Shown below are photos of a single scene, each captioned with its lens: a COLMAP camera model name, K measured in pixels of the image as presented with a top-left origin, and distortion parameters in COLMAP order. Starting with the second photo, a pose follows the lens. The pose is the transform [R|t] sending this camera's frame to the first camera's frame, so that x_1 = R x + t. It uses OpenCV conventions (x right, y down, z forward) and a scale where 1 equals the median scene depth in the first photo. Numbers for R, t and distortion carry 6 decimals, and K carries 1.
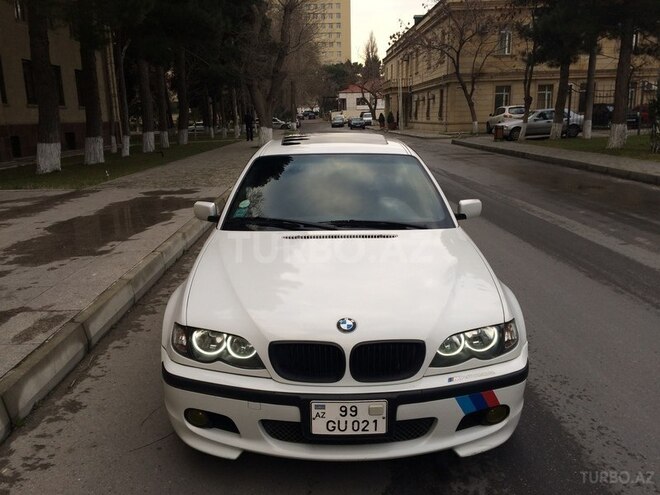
lens RADIAL K [[559.0, 0, 327.7], [0, 559.0, 249.4], [0, 0, 1]] dist [0.089560, -0.114546]
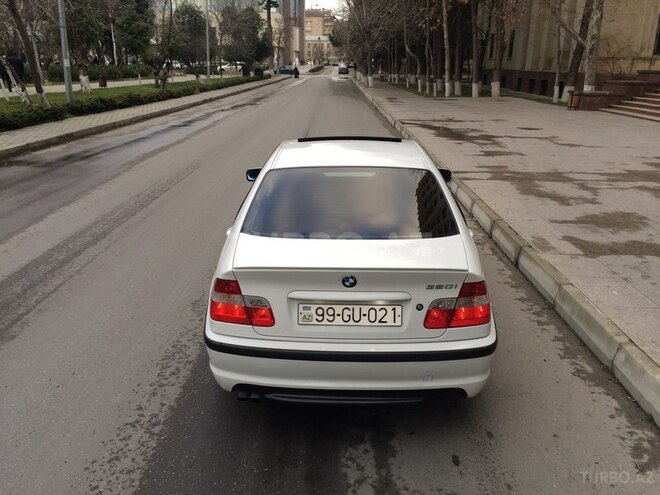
lens RADIAL K [[559.0, 0, 327.7], [0, 559.0, 249.4], [0, 0, 1]] dist [0.089560, -0.114546]
pose [[-0.999119, -0.002923, 0.041853, 0.000874], [0.019525, 0.850572, 0.525495, -0.065035], [-0.037135, 0.525850, -0.849766, 0.228404]]
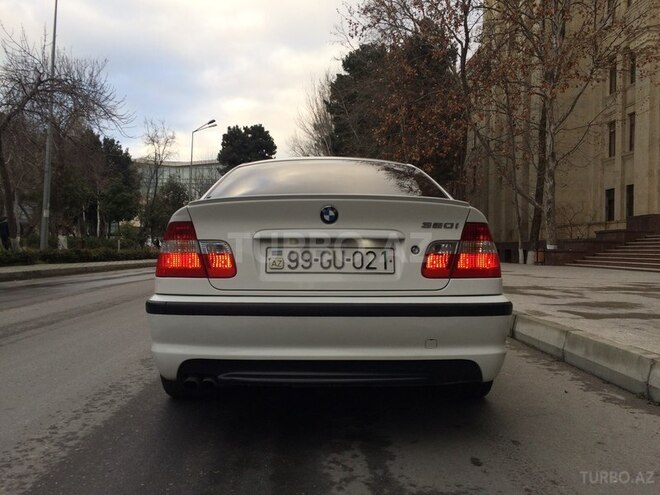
lens RADIAL K [[559.0, 0, 327.7], [0, 559.0, 249.4], [0, 0, 1]] dist [0.089560, -0.114546]
pose [[-0.999934, 0.011072, -0.003194, 0.001483], [0.010021, 0.972322, 0.233431, -0.033818], [0.005690, 0.233384, -0.972368, 0.227840]]
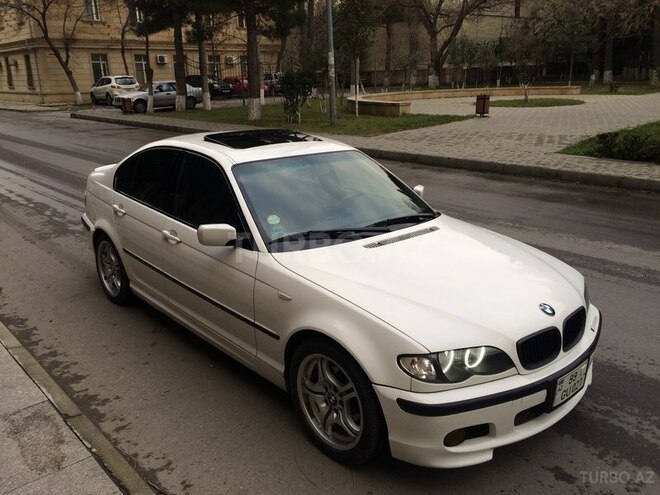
lens RADIAL K [[561.3, 0, 327.2], [0, 561.3, 247.0], [0, 0, 1]] dist [0.083597, -0.106510]
pose [[0.757480, -0.182513, 0.626828, -0.062176], [0.151466, 0.983060, 0.103199, -0.011082], [-0.635045, 0.016772, 0.772293, 0.022890]]
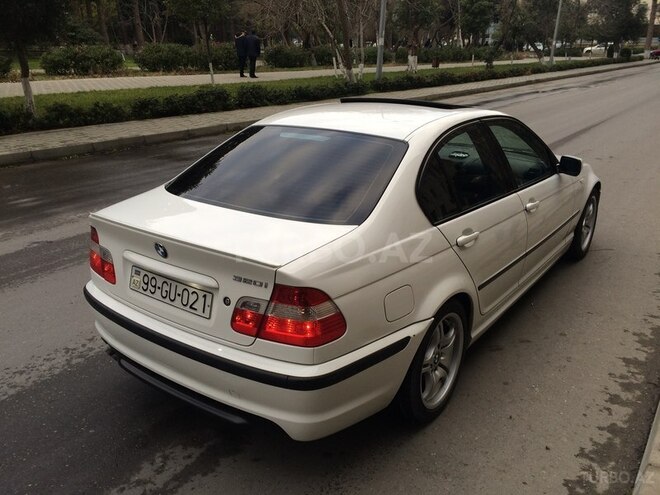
lens RADIAL K [[559.0, 0, 327.7], [0, 559.0, 249.4], [0, 0, 1]] dist [0.089560, -0.114546]
pose [[-0.794807, -0.189712, 0.576448, -0.048417], [0.154016, 0.855724, 0.493980, -0.050938], [-0.586994, 0.481401, -0.650916, 0.198107]]
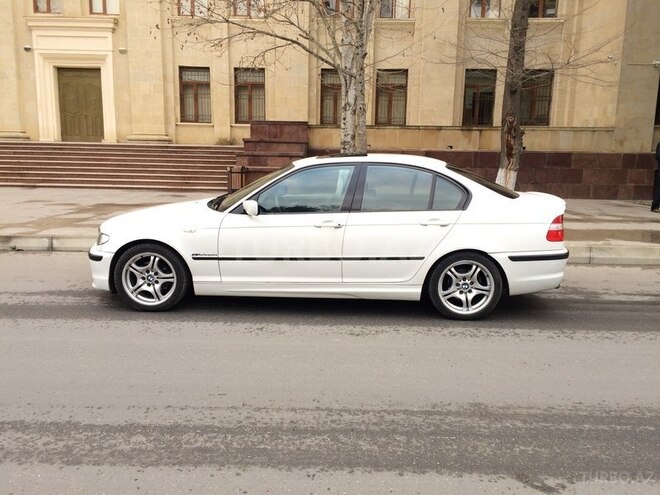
lens RADIAL K [[561.3, 0, 327.2], [0, 561.3, 247.0], [0, 0, 1]] dist [0.083597, -0.106510]
pose [[-0.051621, 0.193650, -0.979712, 0.149013], [-0.245178, 0.948538, 0.200407, -0.028185], [0.968103, 0.250549, -0.001486, 0.117357]]
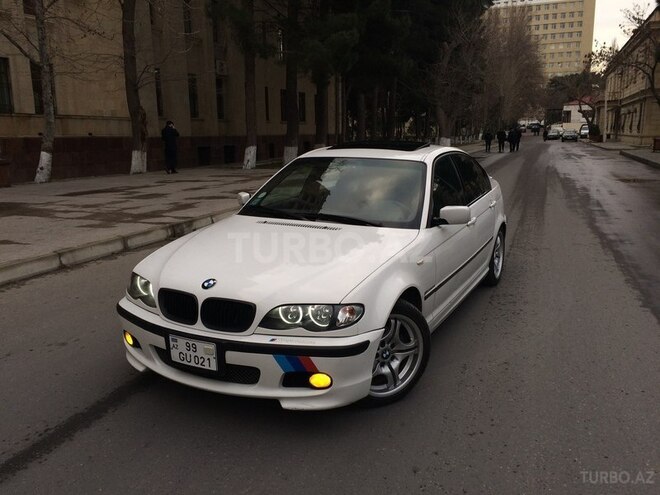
lens RADIAL K [[559.0, 0, 327.7], [0, 559.0, 249.4], [0, 0, 1]] dist [0.089560, -0.114546]
pose [[0.924196, 0.085824, -0.372150, 0.093771], [-0.093952, 0.995570, -0.003724, 0.042310], [0.370181, 0.038406, 0.928165, -0.179179]]
